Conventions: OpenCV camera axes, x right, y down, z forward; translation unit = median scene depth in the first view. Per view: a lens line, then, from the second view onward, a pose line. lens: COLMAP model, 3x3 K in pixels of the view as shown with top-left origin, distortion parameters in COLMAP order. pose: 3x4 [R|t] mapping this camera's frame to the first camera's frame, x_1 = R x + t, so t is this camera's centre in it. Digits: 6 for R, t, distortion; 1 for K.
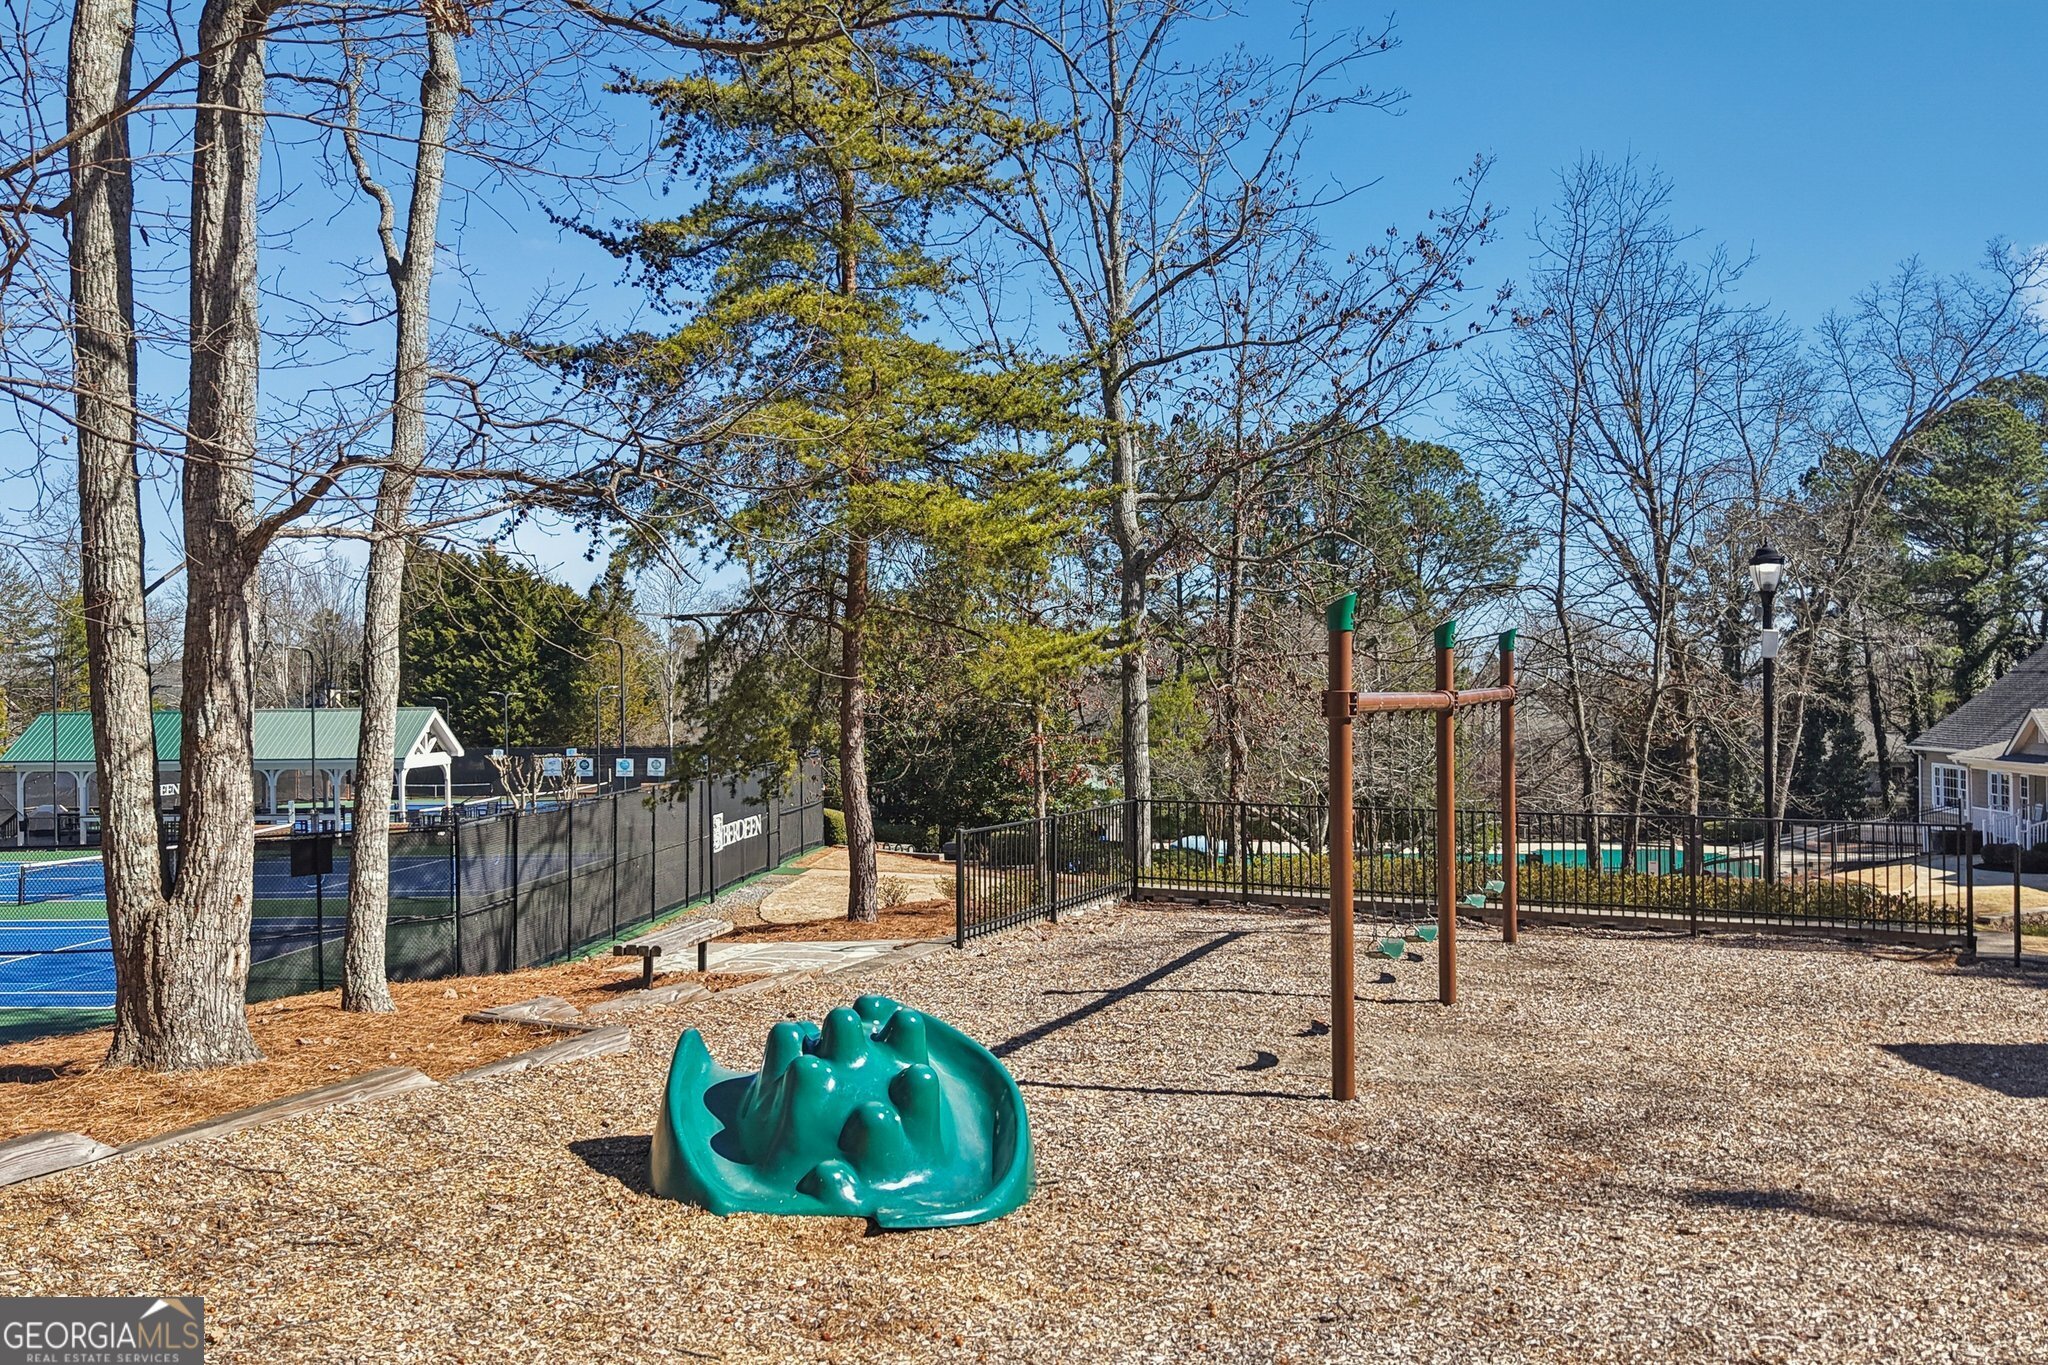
lens RADIAL K [[1665.3, 0, 1068.4], [0, 1665.3, 684.8], [0, 0, 1]] dist [0.023671, -0.002473]
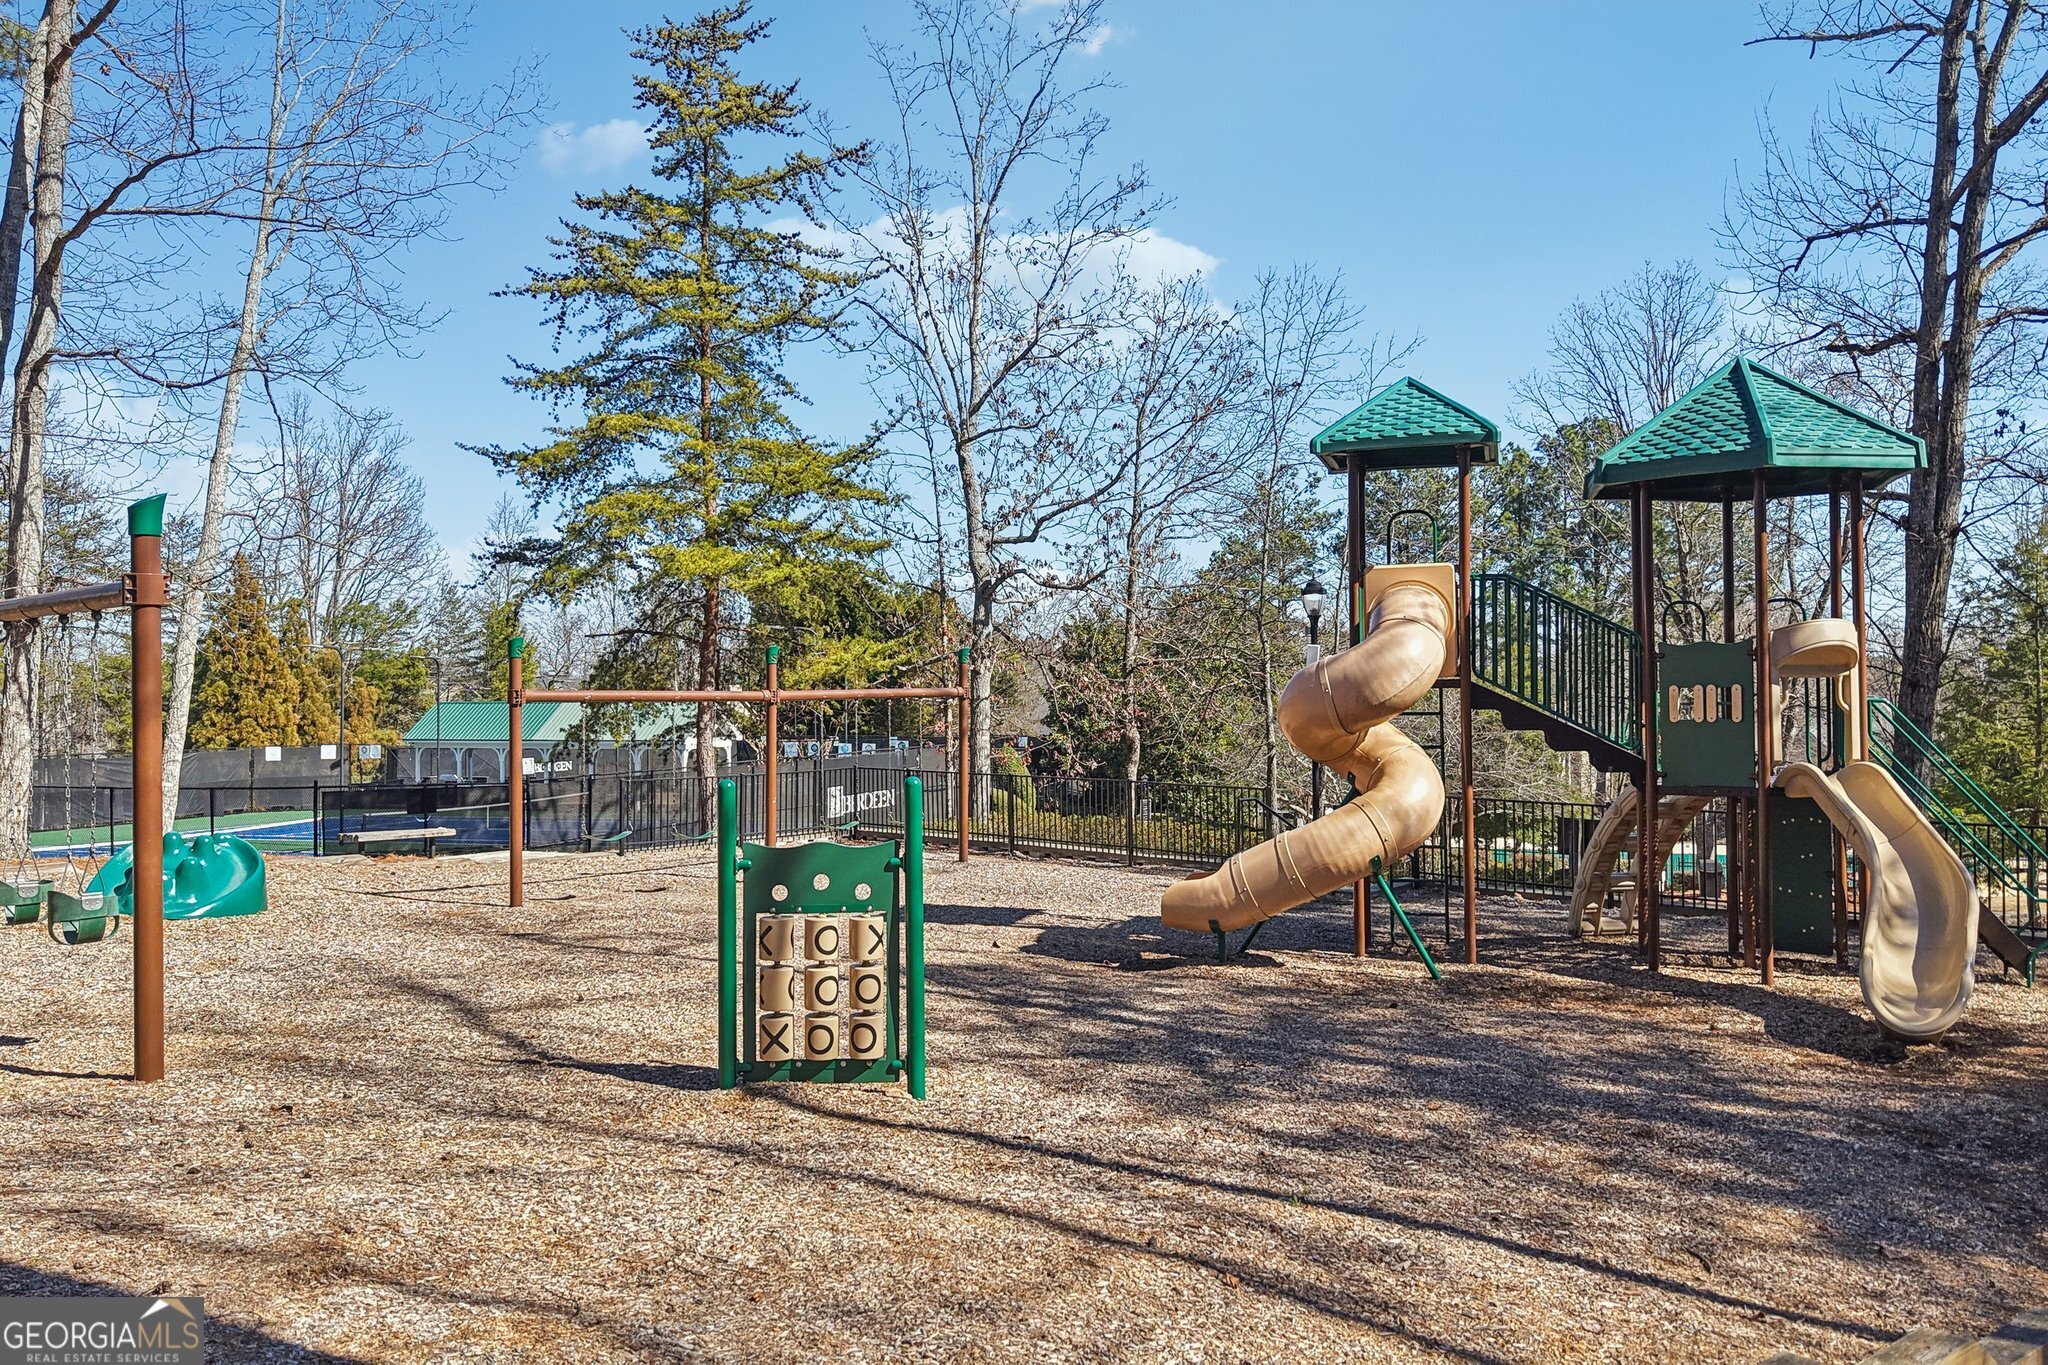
lens RADIAL K [[1665.3, 0, 1068.4], [0, 1665.3, 684.8], [0, 0, 1]] dist [0.023671, -0.002473]
pose [[0.963550, 0.004813, -0.267485, 0.114805], [-0.004425, 0.999988, 0.002052, -0.000749], [0.267491, -0.000794, 0.963560, -0.059687]]
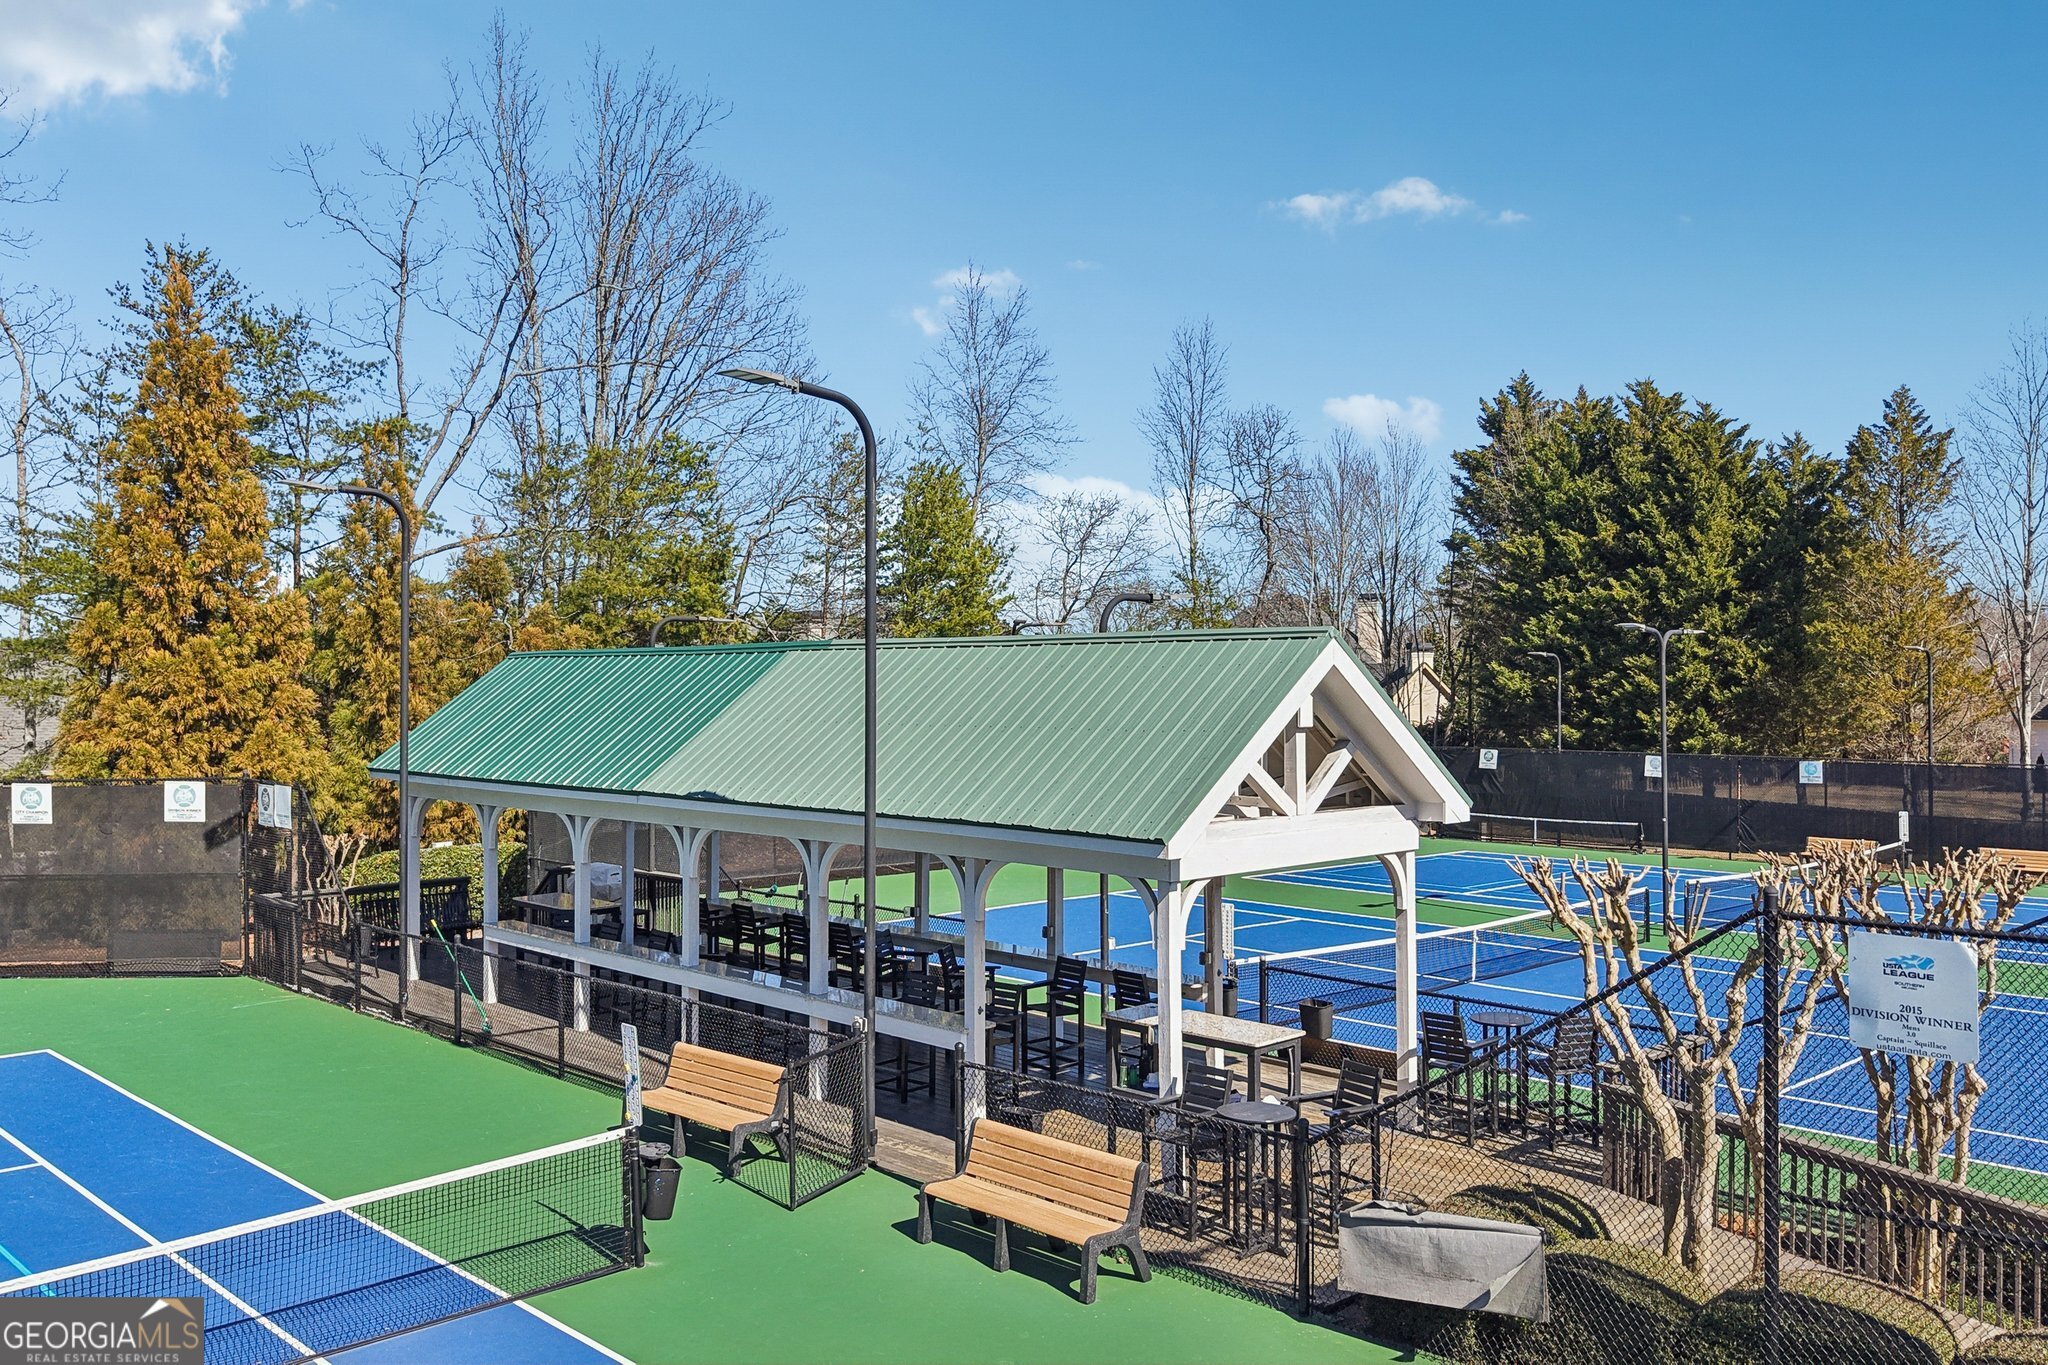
lens RADIAL K [[1646.7, 0, 1024.0], [0, 1646.7, 695.2], [0, 0, 1]] dist [0.026193, -0.059579]
pose [[0.761546, 0.014862, -0.647941, -0.157469], [-0.005240, 0.999846, 0.016774, 0.012301], [0.648090, -0.009379, 0.761506, 0.477116]]
